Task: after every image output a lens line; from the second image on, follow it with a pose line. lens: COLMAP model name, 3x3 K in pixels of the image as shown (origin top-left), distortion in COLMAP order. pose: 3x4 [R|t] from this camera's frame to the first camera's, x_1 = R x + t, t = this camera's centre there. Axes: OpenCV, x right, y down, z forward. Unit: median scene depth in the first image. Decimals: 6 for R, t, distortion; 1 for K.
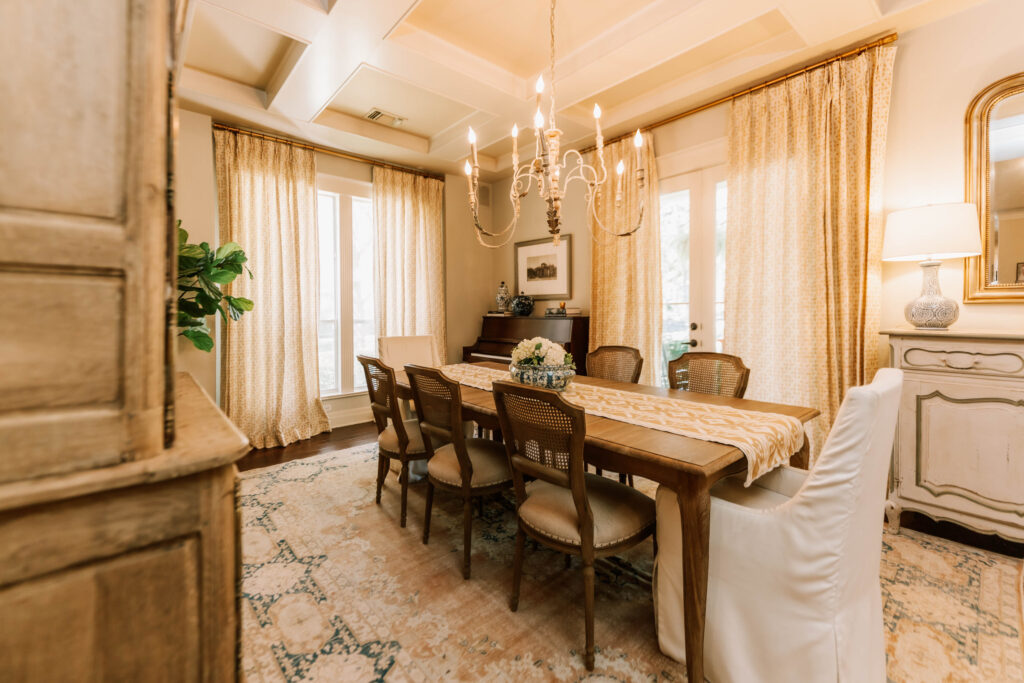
lens RADIAL K [[427.0, 0, 513.2], [0, 427.0, 321.2], [0, 0, 1]] dist [0.009973, -0.000995]
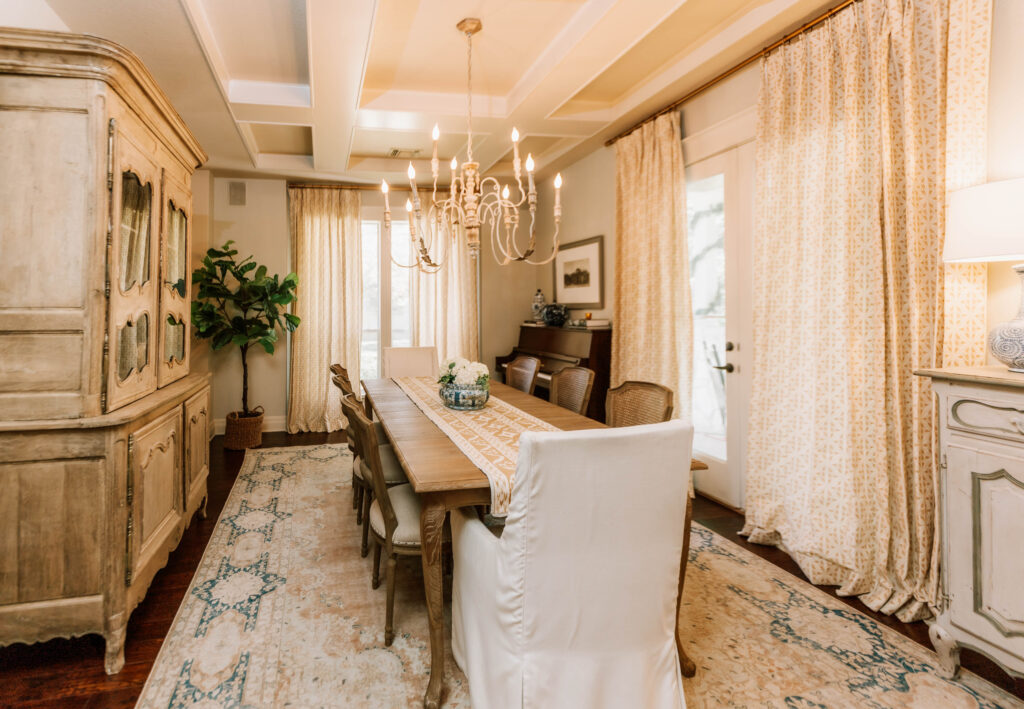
lens RADIAL K [[507.2, 0, 470.5], [0, 507.2, 299.6], [0, 0, 1]] dist [0.016383, -0.006158]
pose [[0.854964, -0.009859, -0.518594, 0.676955], [-0.002186, 0.999742, -0.022610, -0.069574], [0.518683, 0.020464, 0.854722, -0.066303]]
